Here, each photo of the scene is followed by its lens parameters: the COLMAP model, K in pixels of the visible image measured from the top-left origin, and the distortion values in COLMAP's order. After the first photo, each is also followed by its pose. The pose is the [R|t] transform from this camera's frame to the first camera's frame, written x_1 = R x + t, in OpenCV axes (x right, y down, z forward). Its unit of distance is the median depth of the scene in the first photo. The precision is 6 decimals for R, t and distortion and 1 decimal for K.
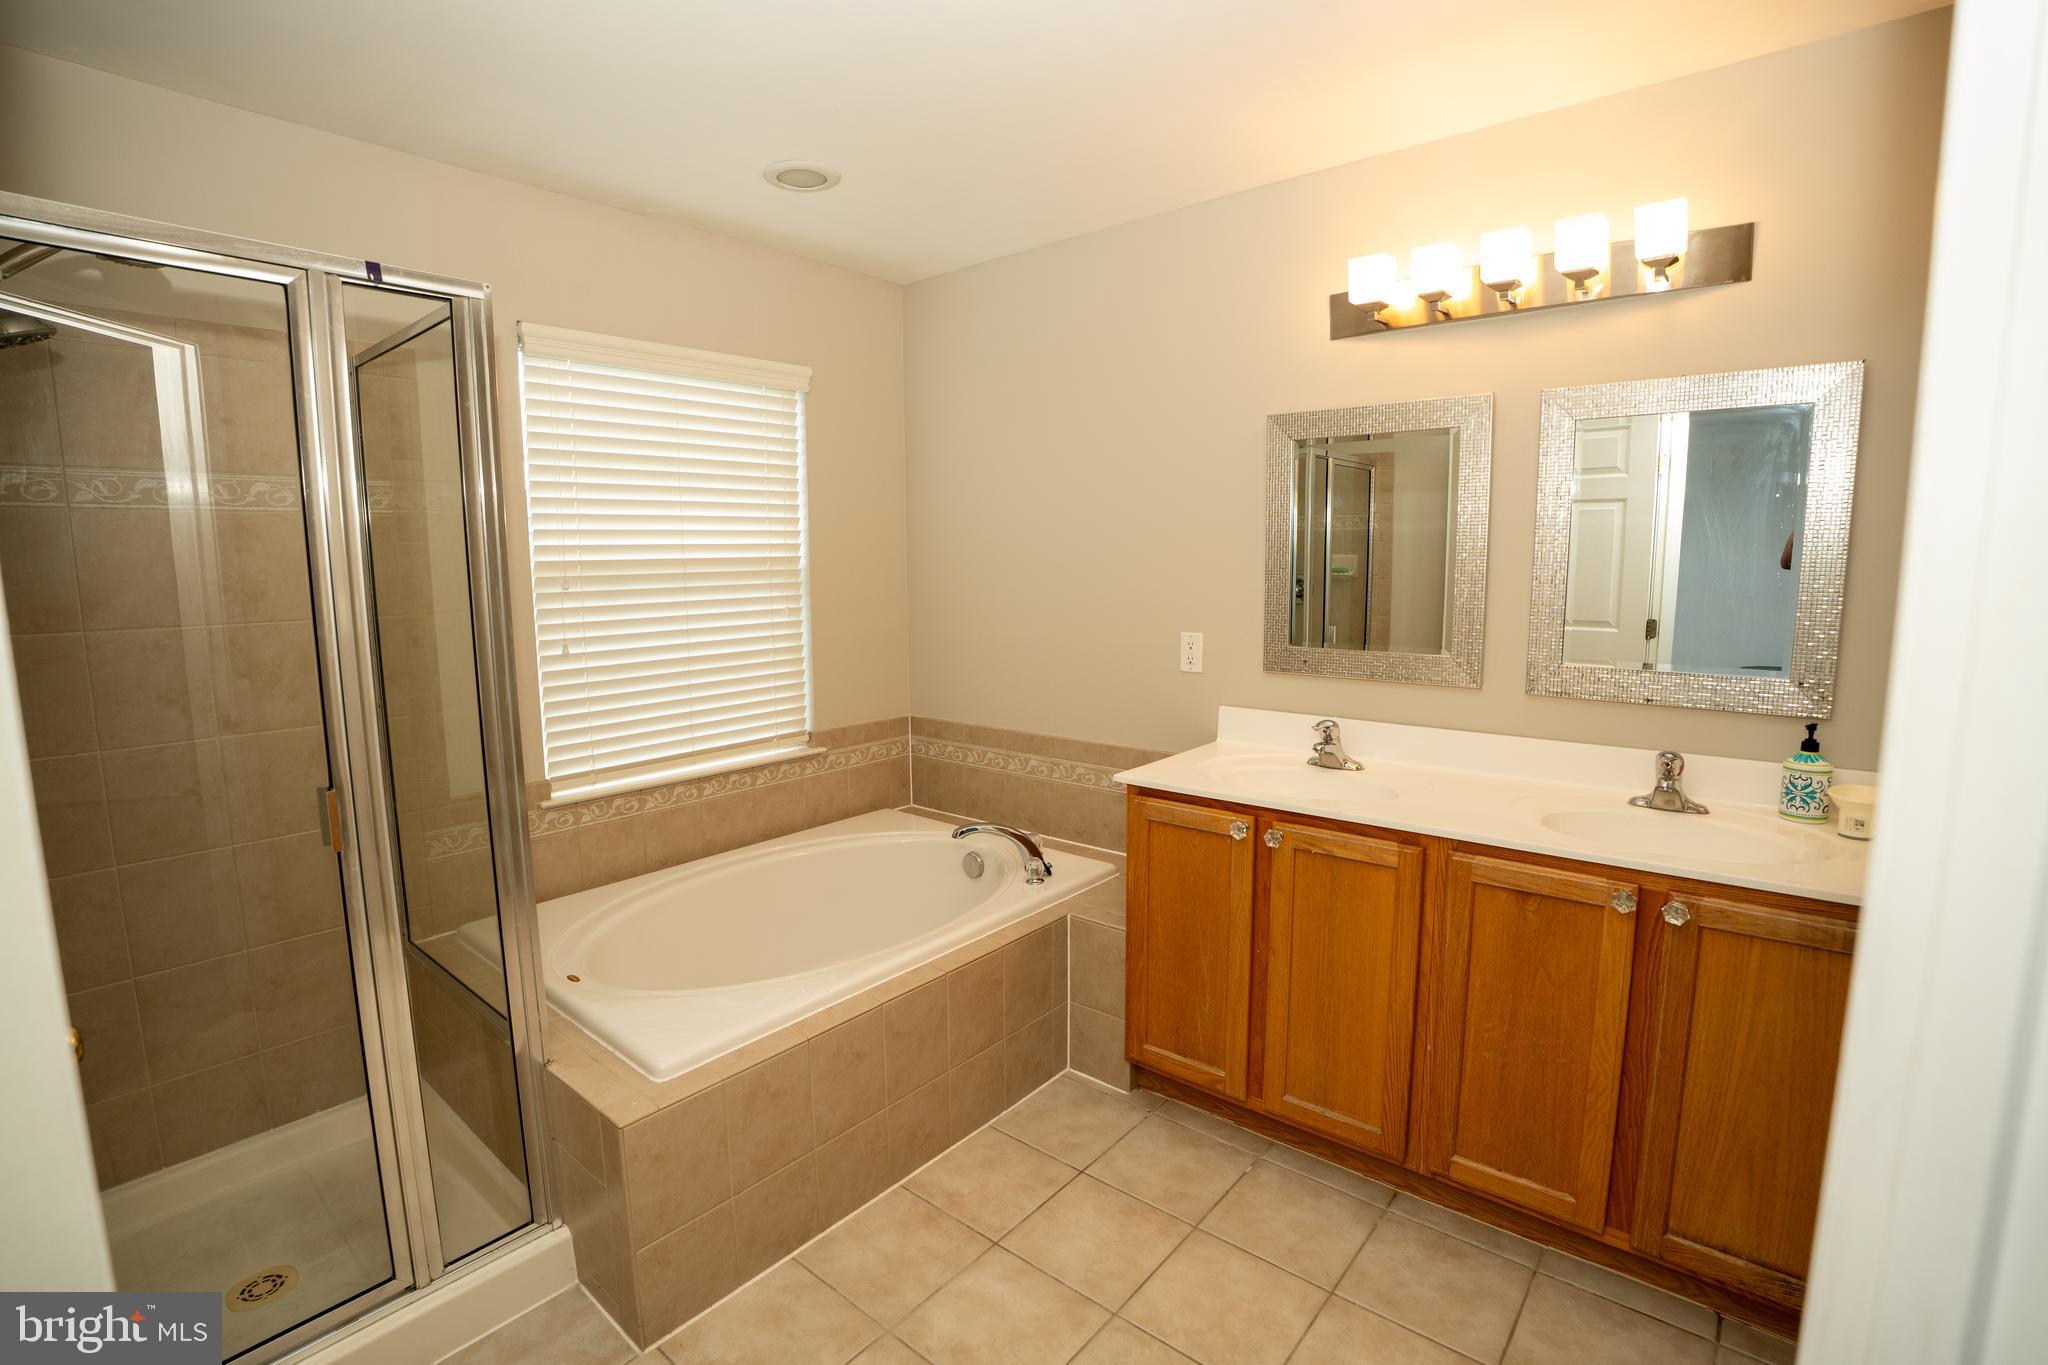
lens RADIAL K [[957.8, 0, 1018.3], [0, 957.8, 676.3], [0, 0, 1]] dist [-0.071431, 0.000774]
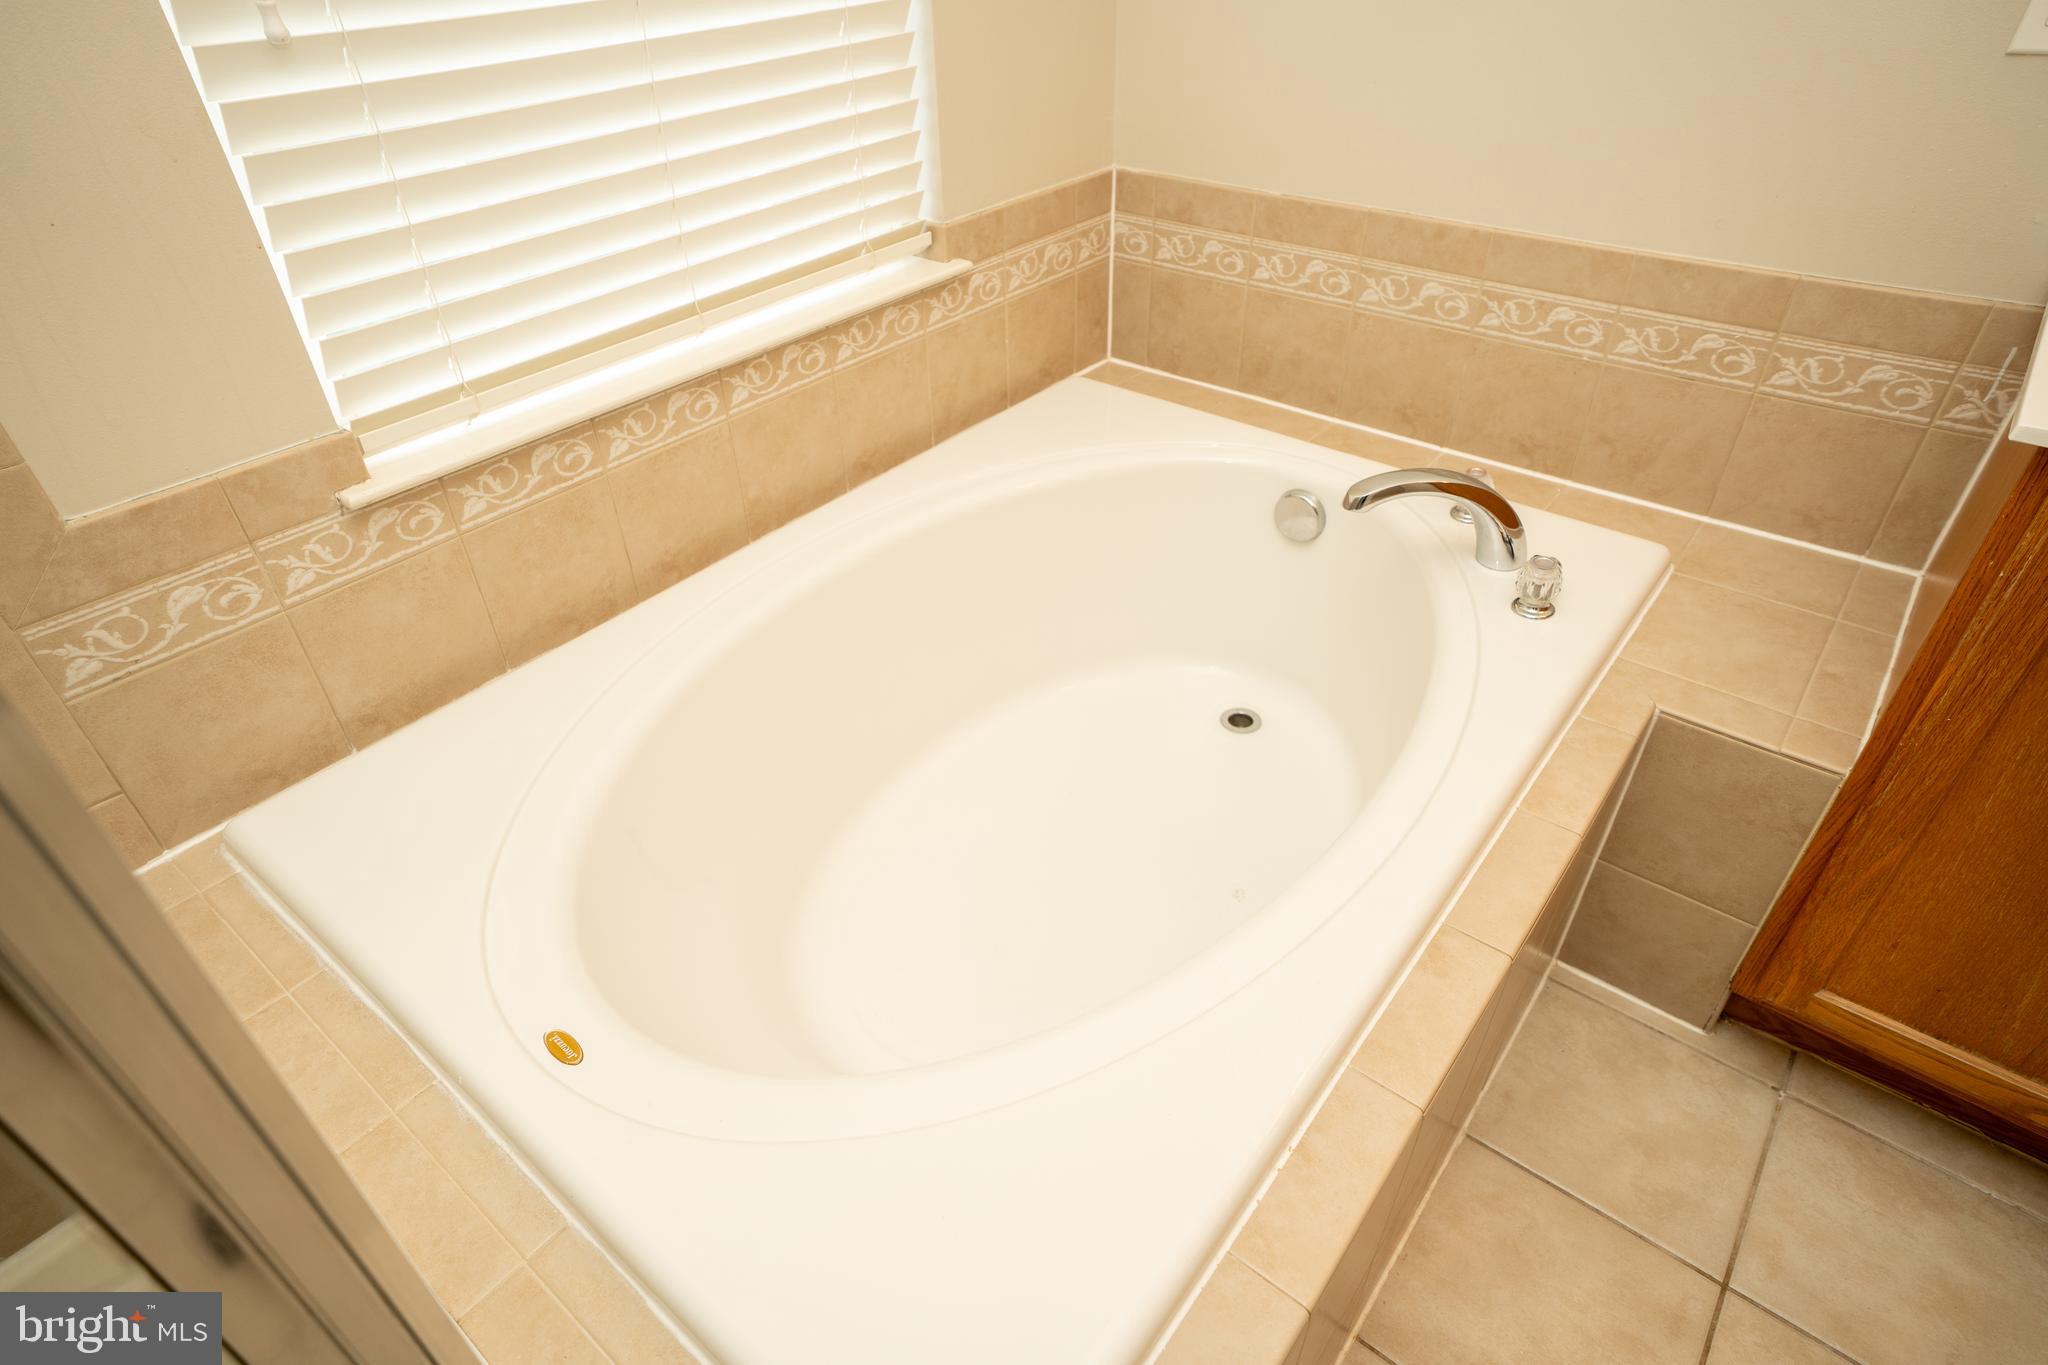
lens RADIAL K [[1132.8, 0, 1020.1], [0, 1132.8, 669.8], [0, 0, 1]] dist [-0.003364, 0.000428]
pose [[0.999622, -0.025009, 0.011461, -0.245769], [0.016192, 0.871652, 0.489857, -0.024713], [-0.022241, -0.489486, 0.871728, 0.570393]]
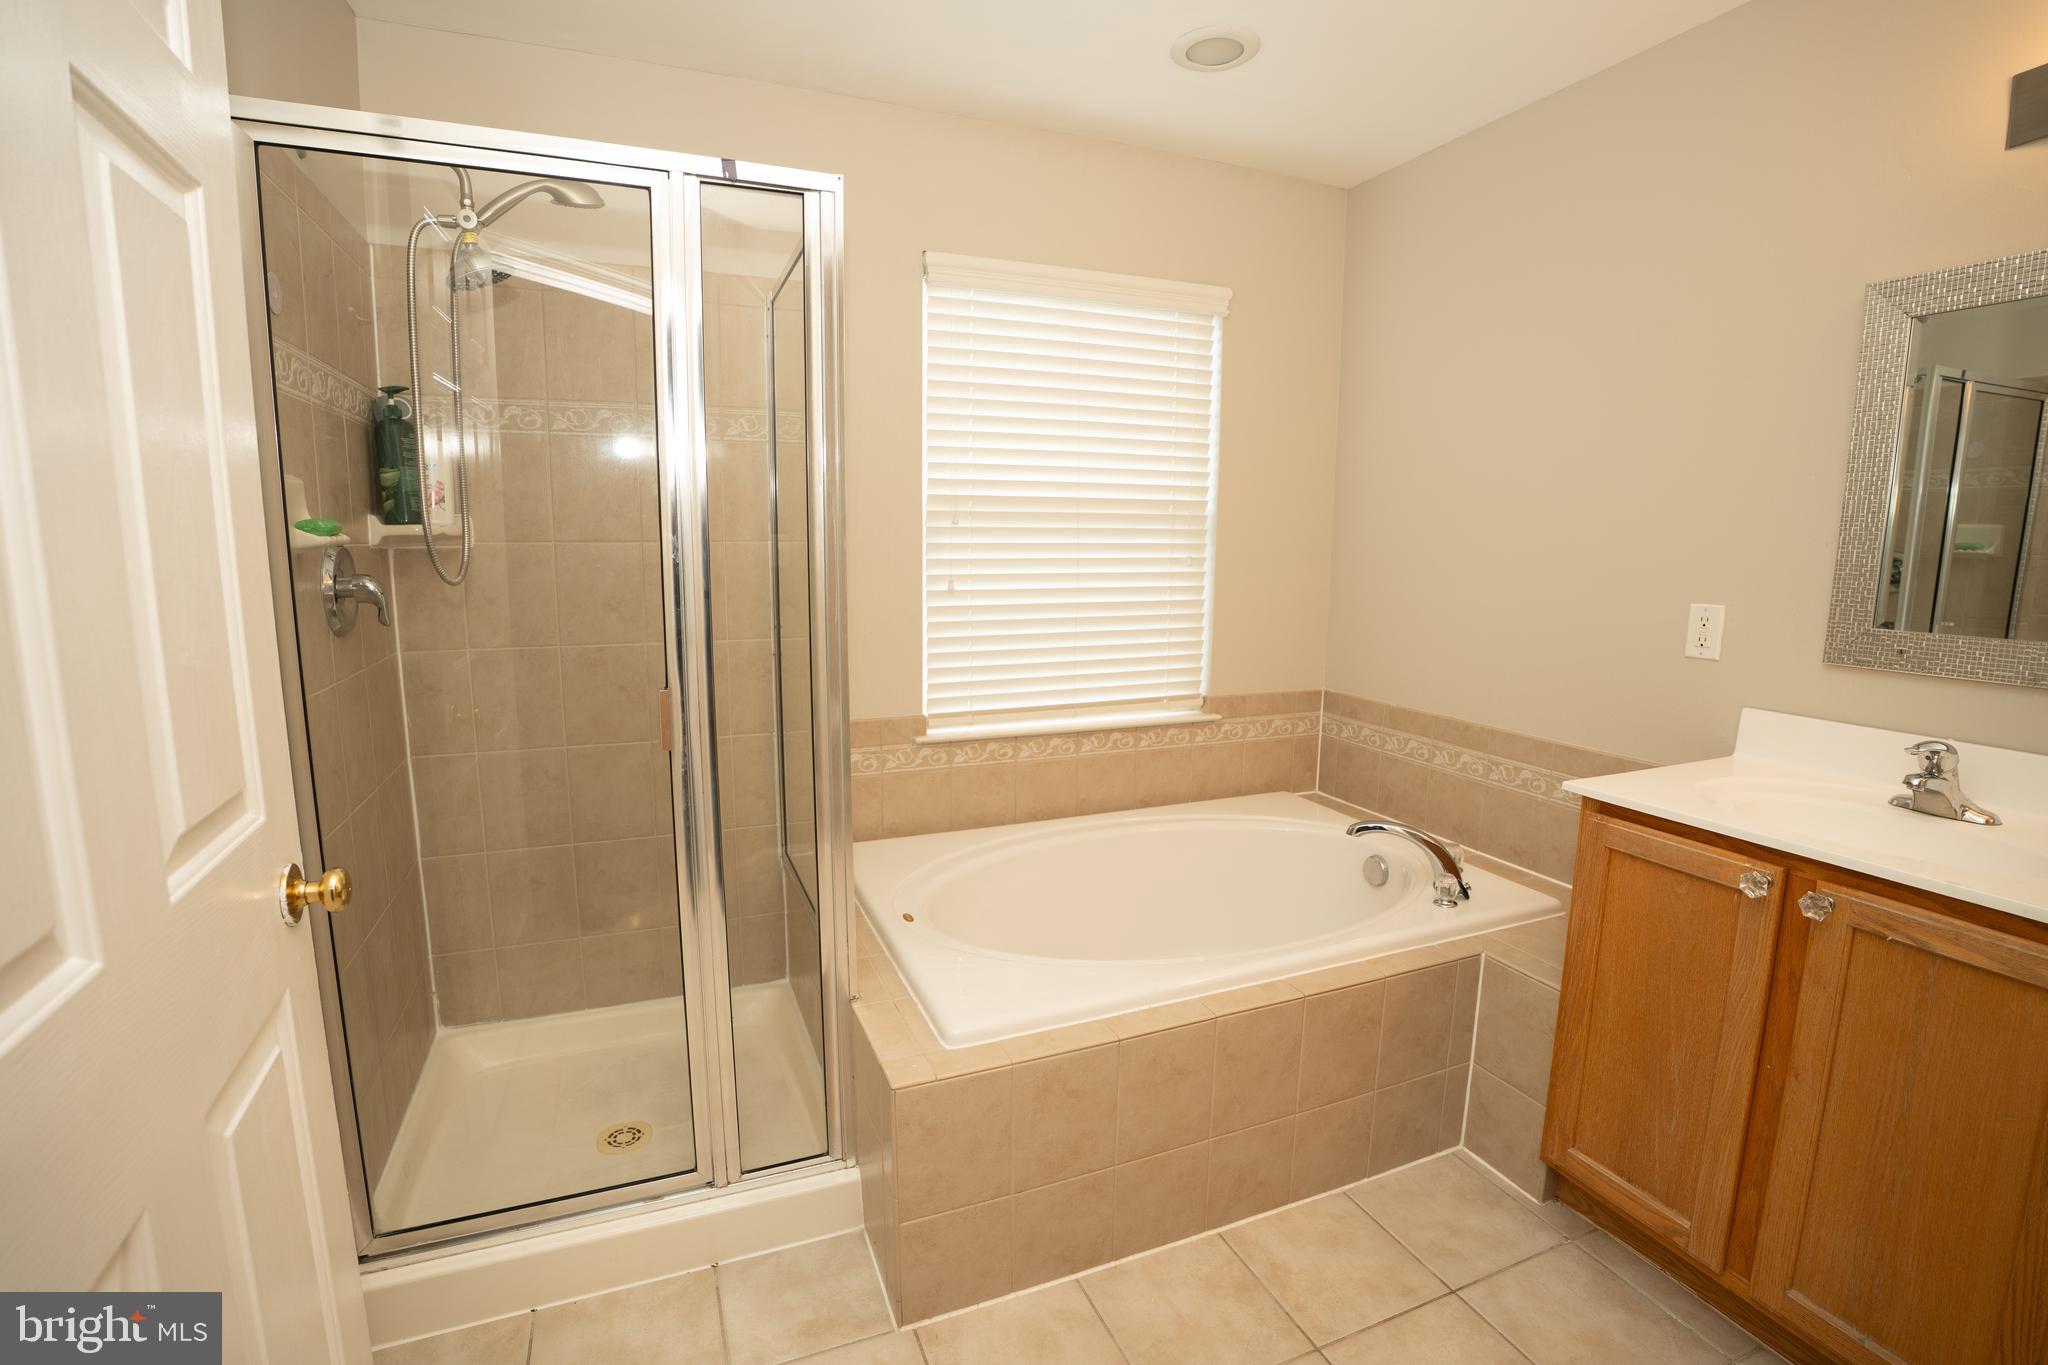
lens RADIAL K [[942.5, 0, 1022.1], [0, 942.5, 680.8], [0, 0, 1]] dist [-0.071066, 0.020591]
pose [[0.886943, 0.085098, -0.453972, 0.042366], [-0.074095, 0.996366, 0.042009, 0.024937], [0.455897, -0.003622, 0.890025, 0.163343]]
